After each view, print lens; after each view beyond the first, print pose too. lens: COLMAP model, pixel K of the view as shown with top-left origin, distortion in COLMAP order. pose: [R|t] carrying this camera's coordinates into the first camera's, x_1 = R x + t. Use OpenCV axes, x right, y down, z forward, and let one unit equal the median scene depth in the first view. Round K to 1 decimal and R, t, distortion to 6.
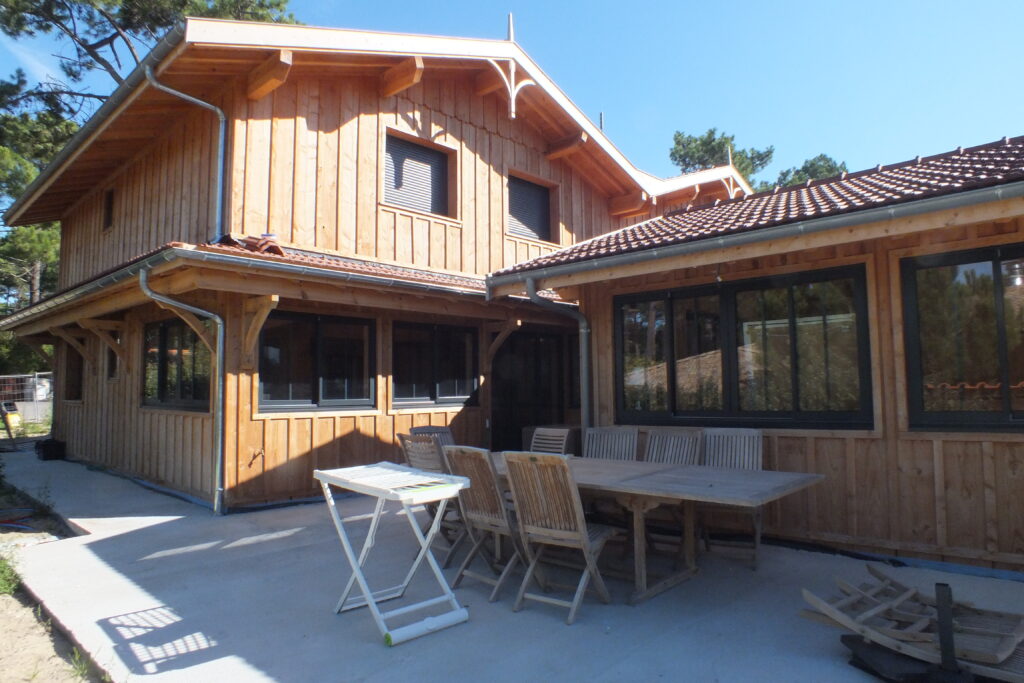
lens RADIAL K [[685.1, 0, 510.4], [0, 685.1, 317.9], [0, 0, 1]] dist [-0.051491, 0.000311]
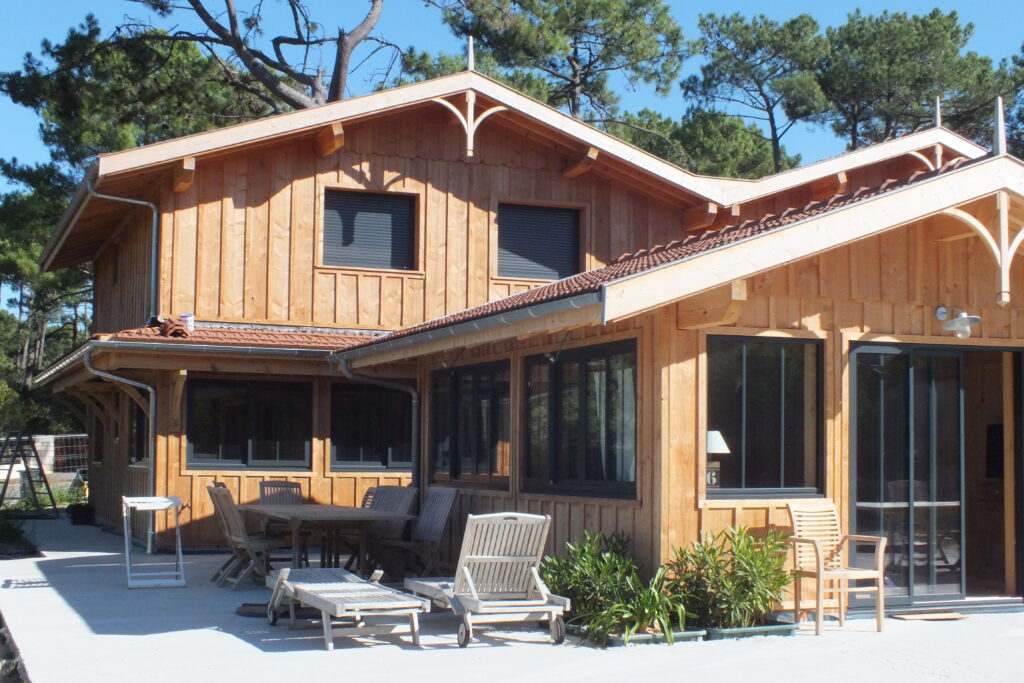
lens RADIAL K [[1395.2, 0, 512.0], [0, 1395.2, 341.5], [0, 0, 1]] dist [-0.102045, 0.023817]
pose [[0.926607, -0.017755, -0.375612, 0.846466], [0.022833, 0.999698, 0.009072, -0.070760], [0.375338, -0.016983, 0.926733, -0.794087]]
